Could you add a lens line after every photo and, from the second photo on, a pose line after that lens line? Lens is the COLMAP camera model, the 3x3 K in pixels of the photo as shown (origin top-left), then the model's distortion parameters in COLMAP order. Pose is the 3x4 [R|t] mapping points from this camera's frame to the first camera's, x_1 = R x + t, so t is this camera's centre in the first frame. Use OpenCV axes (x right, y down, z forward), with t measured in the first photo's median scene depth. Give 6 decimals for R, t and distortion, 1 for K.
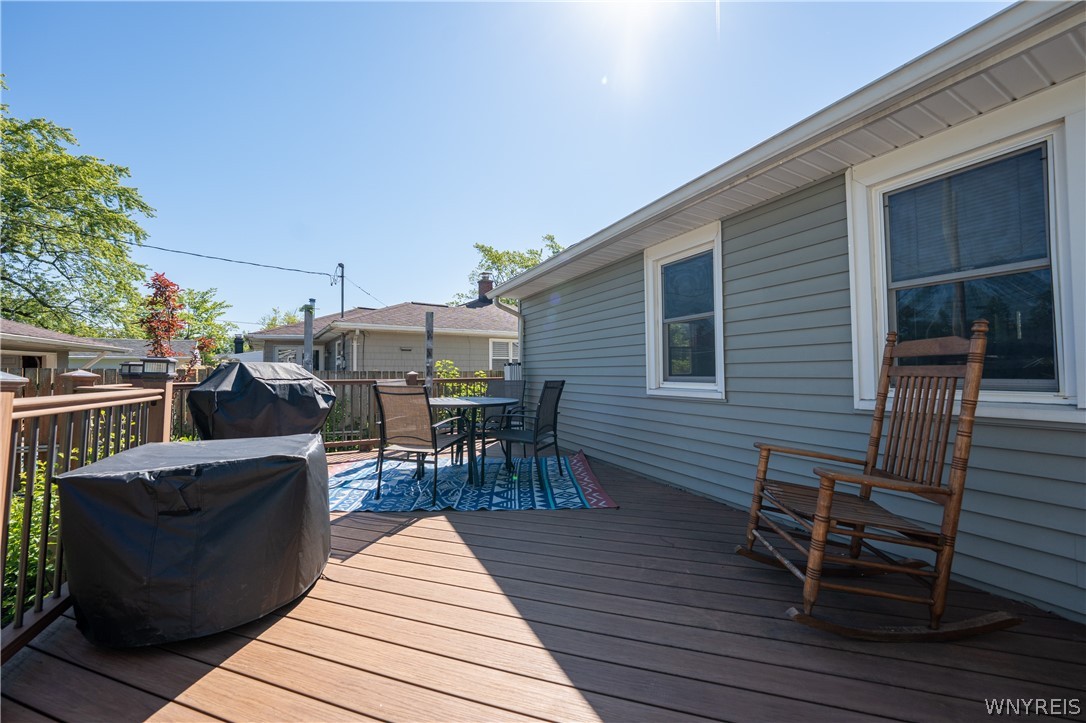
lens RADIAL K [[386.4, 0, 547.0], [0, 386.4, 362.5], [0, 0, 1]] dist [-0.031436, 0.006673]
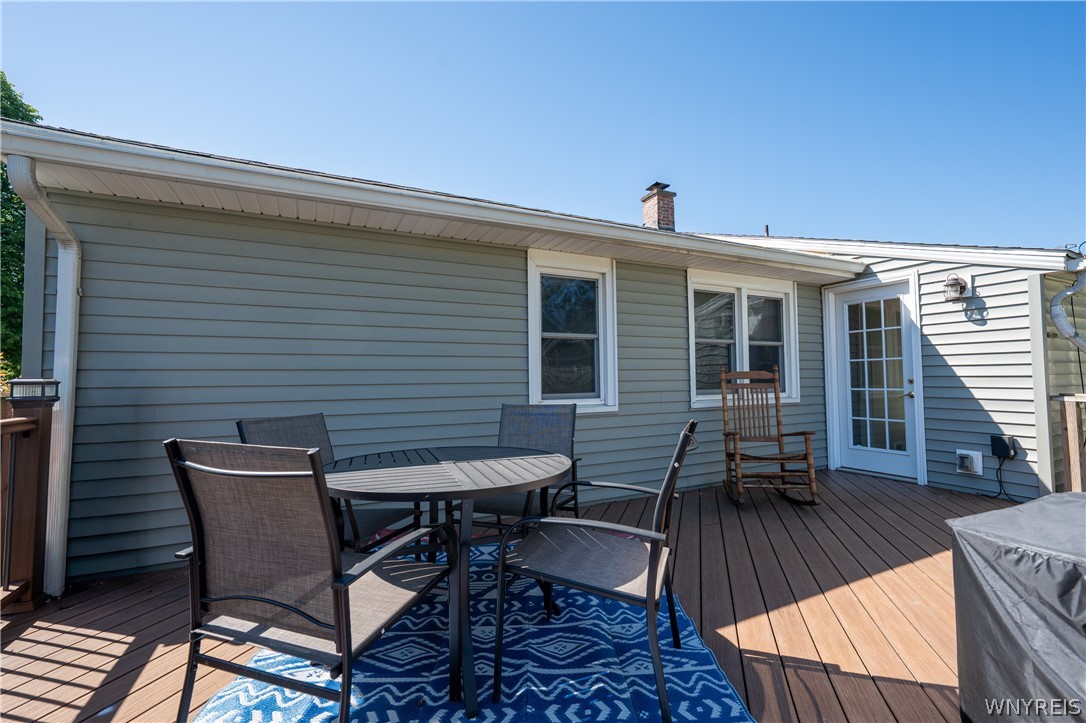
lens RADIAL K [[446.9, 0, 544.5], [0, 446.9, 364.3], [0, 0, 1]] dist [-0.007482, 0.000157]
pose [[0.059033, 0.041159, 0.997407, -0.923059], [-0.011726, 0.999109, -0.040535, 0.009414], [-0.998187, -0.009303, 0.059463, 1.132943]]
